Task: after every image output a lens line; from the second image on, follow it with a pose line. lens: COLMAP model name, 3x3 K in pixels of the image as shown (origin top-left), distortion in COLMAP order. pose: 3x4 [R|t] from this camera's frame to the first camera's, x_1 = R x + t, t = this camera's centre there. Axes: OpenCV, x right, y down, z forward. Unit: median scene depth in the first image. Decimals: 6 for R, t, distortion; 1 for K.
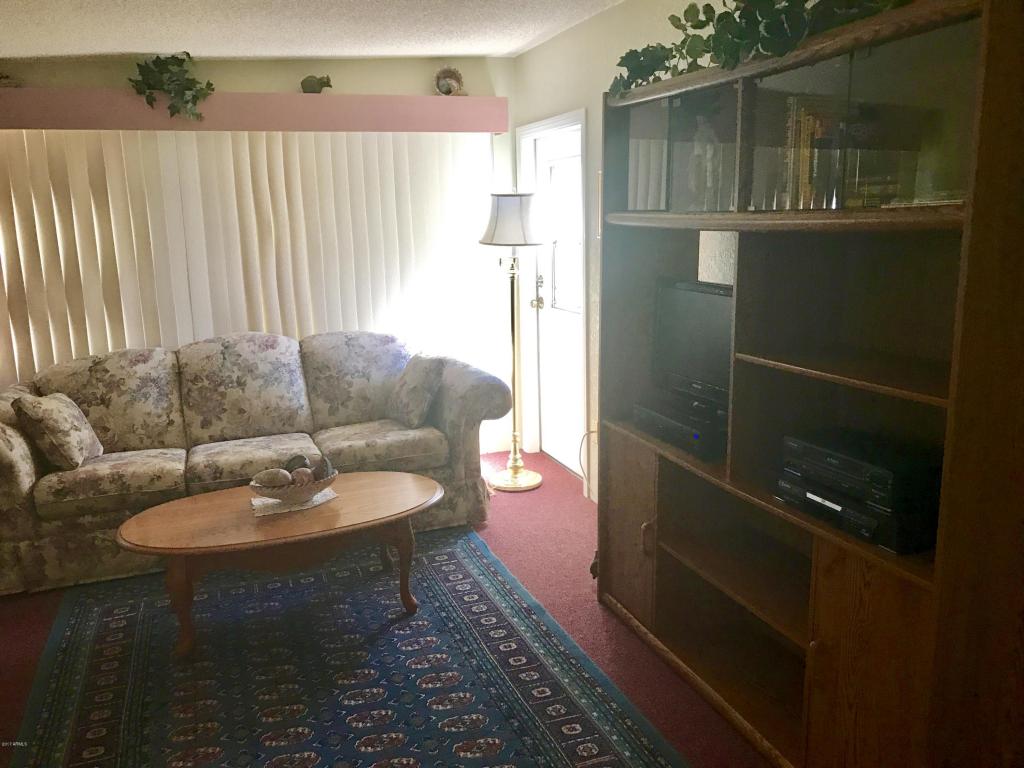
lens RADIAL K [[835.1, 0, 507.2], [0, 835.1, 381.9], [0, 0, 1]] dist [0.034482, -0.048054]
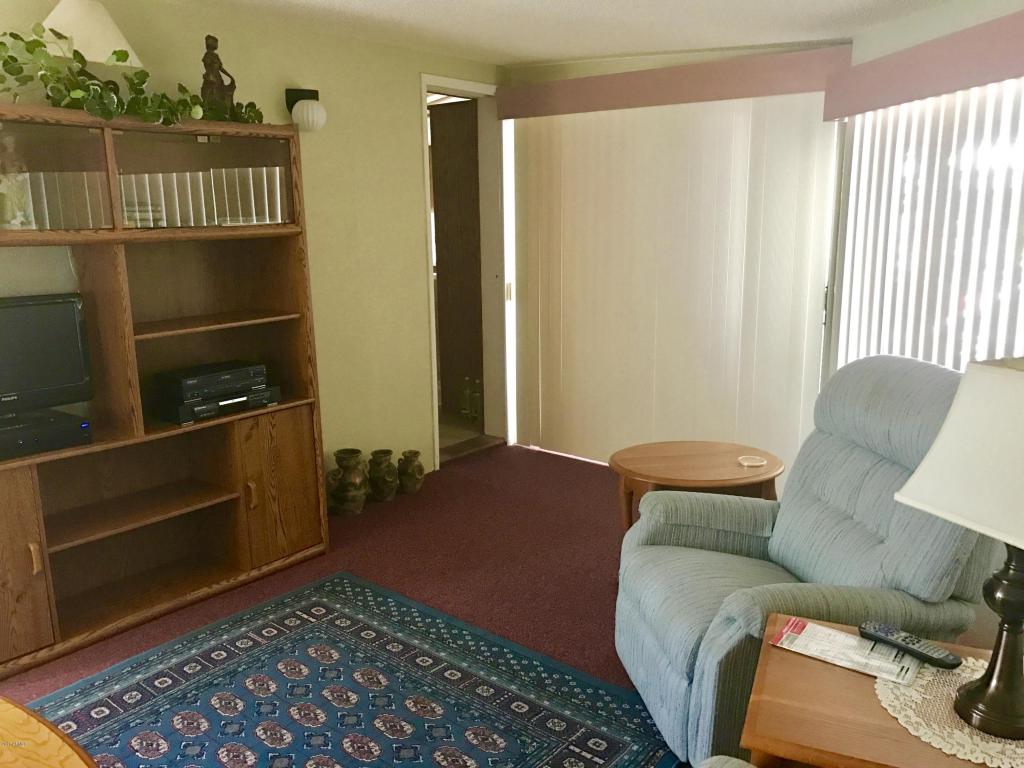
lens RADIAL K [[835.1, 0, 515.6], [0, 835.1, 391.9], [0, 0, 1]] dist [0.034482, -0.048054]
pose [[-0.522112, -0.150835, 0.839433, -0.681129], [0.189031, 0.939292, 0.286352, -0.127958], [-0.831665, 0.308187, -0.461903, 0.671247]]
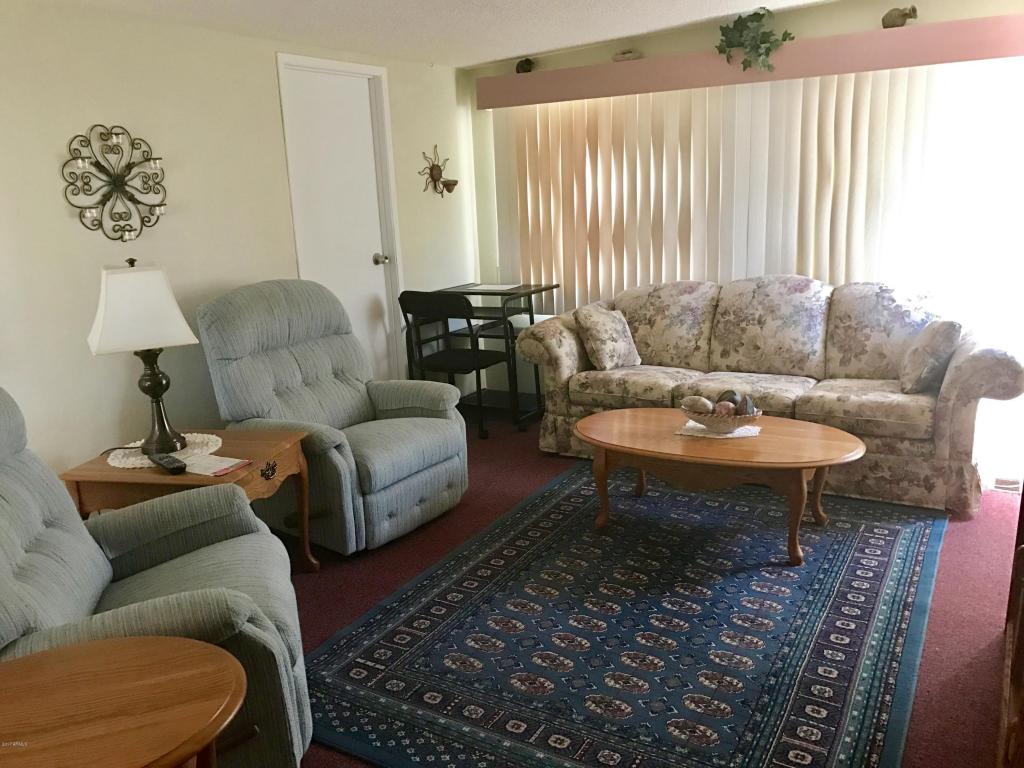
lens RADIAL K [[835.1, 0, 506.6], [0, 835.1, 385.4], [0, 0, 1]] dist [0.034482, -0.048054]
pose [[0.632157, 0.182262, -0.753099, 0.313946], [-0.123739, 0.983214, 0.134086, -0.022814], [0.764896, 0.008424, 0.644099, 0.067224]]
